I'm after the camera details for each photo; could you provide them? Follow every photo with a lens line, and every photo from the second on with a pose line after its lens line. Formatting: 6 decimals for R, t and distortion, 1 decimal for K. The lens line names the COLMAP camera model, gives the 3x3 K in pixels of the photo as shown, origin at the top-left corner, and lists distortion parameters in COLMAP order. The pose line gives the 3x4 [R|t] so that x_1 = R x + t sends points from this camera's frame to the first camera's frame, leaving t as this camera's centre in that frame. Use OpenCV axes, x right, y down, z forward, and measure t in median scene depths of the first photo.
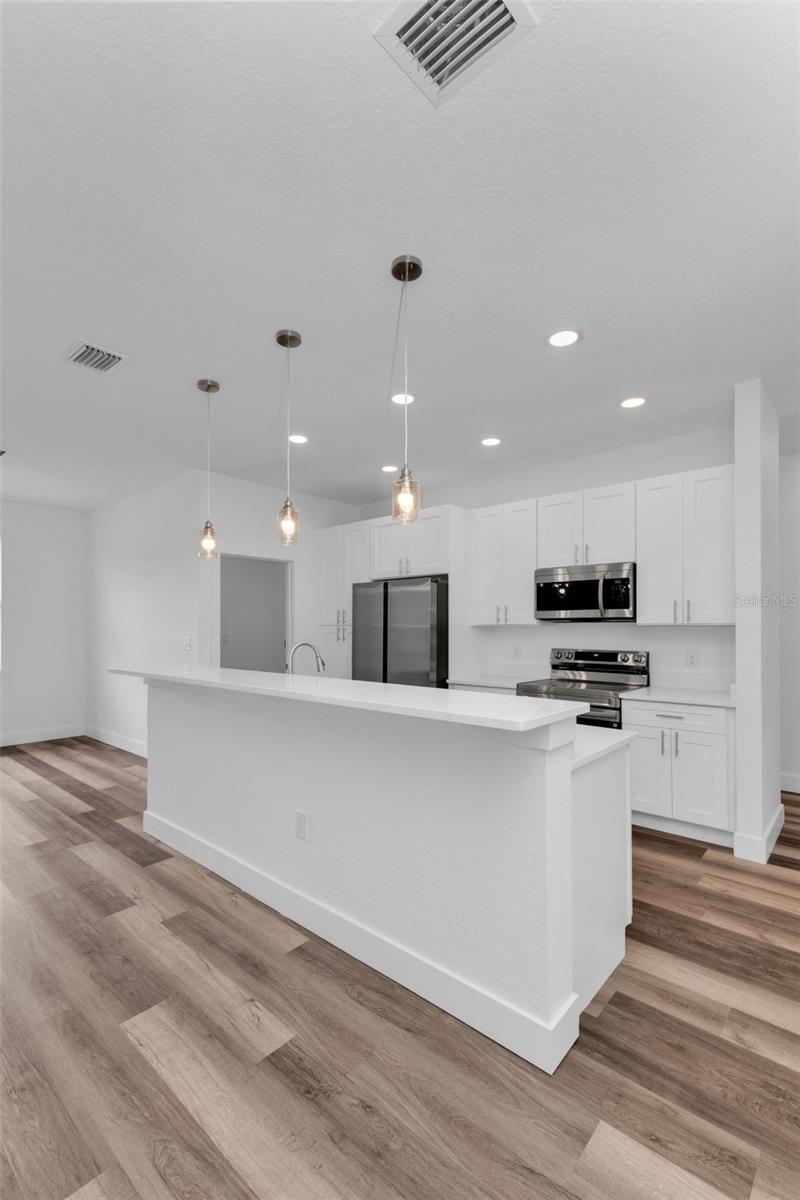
lens RADIAL K [[516.8, 0, 403.9], [0, 516.8, 622.6], [0, 0, 1]] dist [0.017551, -0.000181]
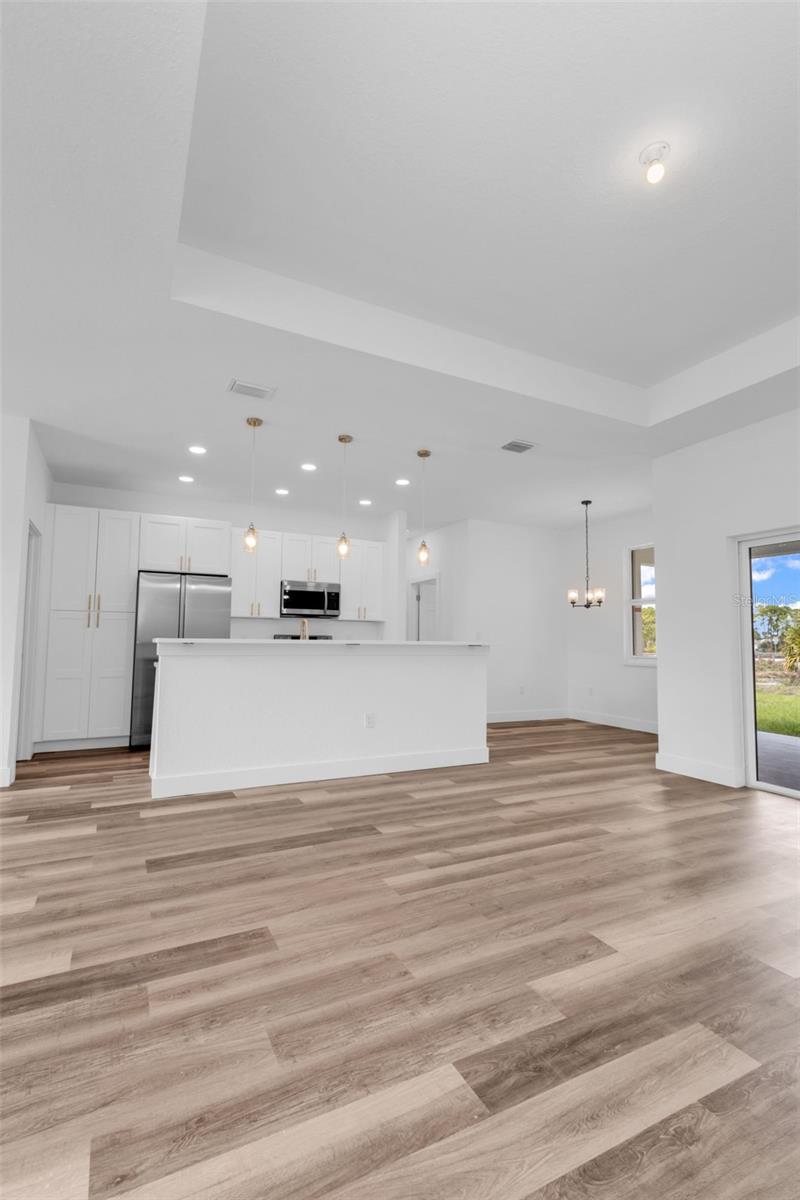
lens RADIAL K [[551.1, 0, 400.0], [0, 551.1, 600.0], [0, 0, 1]] dist [0.020962, -0.008678]
pose [[0.371871, 0.073239, 0.925391, -1.268883], [-0.016420, 0.997246, -0.072327, 0.072831], [-0.928139, 0.011702, 0.372050, 0.120734]]
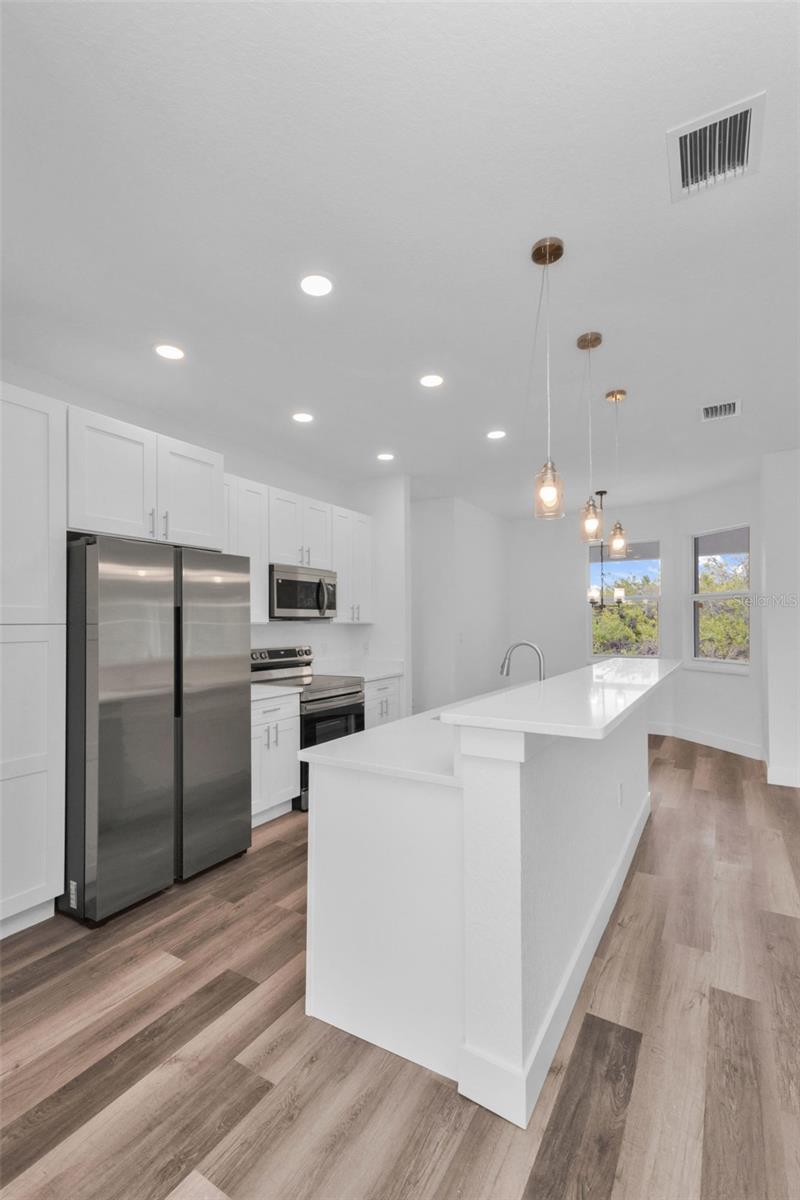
lens RADIAL K [[519.5, 0, 398.9], [0, 519.5, 634.3], [0, 0, 1]] dist [-0.001969, -0.000324]
pose [[-0.147650, -0.019704, 0.988843, -0.820795], [-0.007835, 0.999793, 0.018753, 0.005432], [-0.989009, -0.004979, -0.147774, 1.082162]]
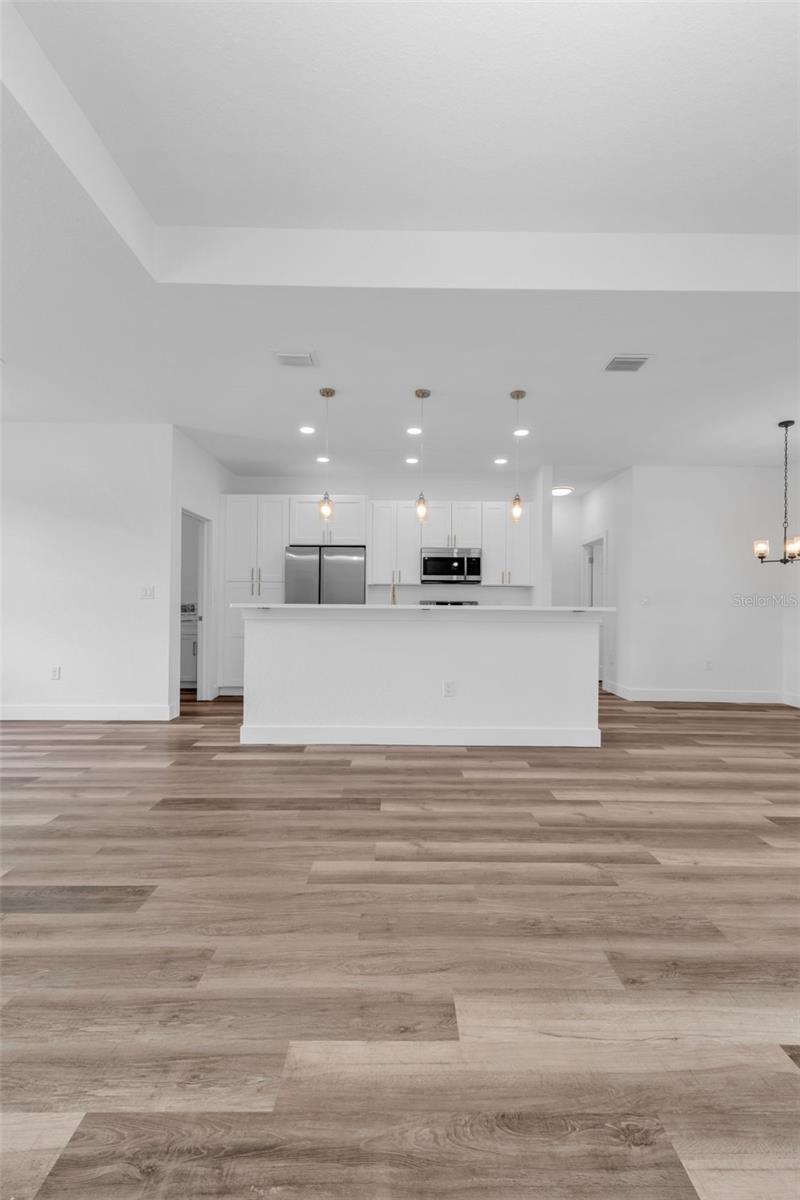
lens RADIAL K [[513.2, 0, 402.6], [0, 513.2, 605.5], [0, 0, 1]] dist [0.013017, -0.005948]
pose [[0.743180, 0.007156, 0.669053, -0.940179], [-0.014004, 0.999890, 0.004861, 0.070487], [-0.668945, -0.012982, 0.743199, -0.101842]]
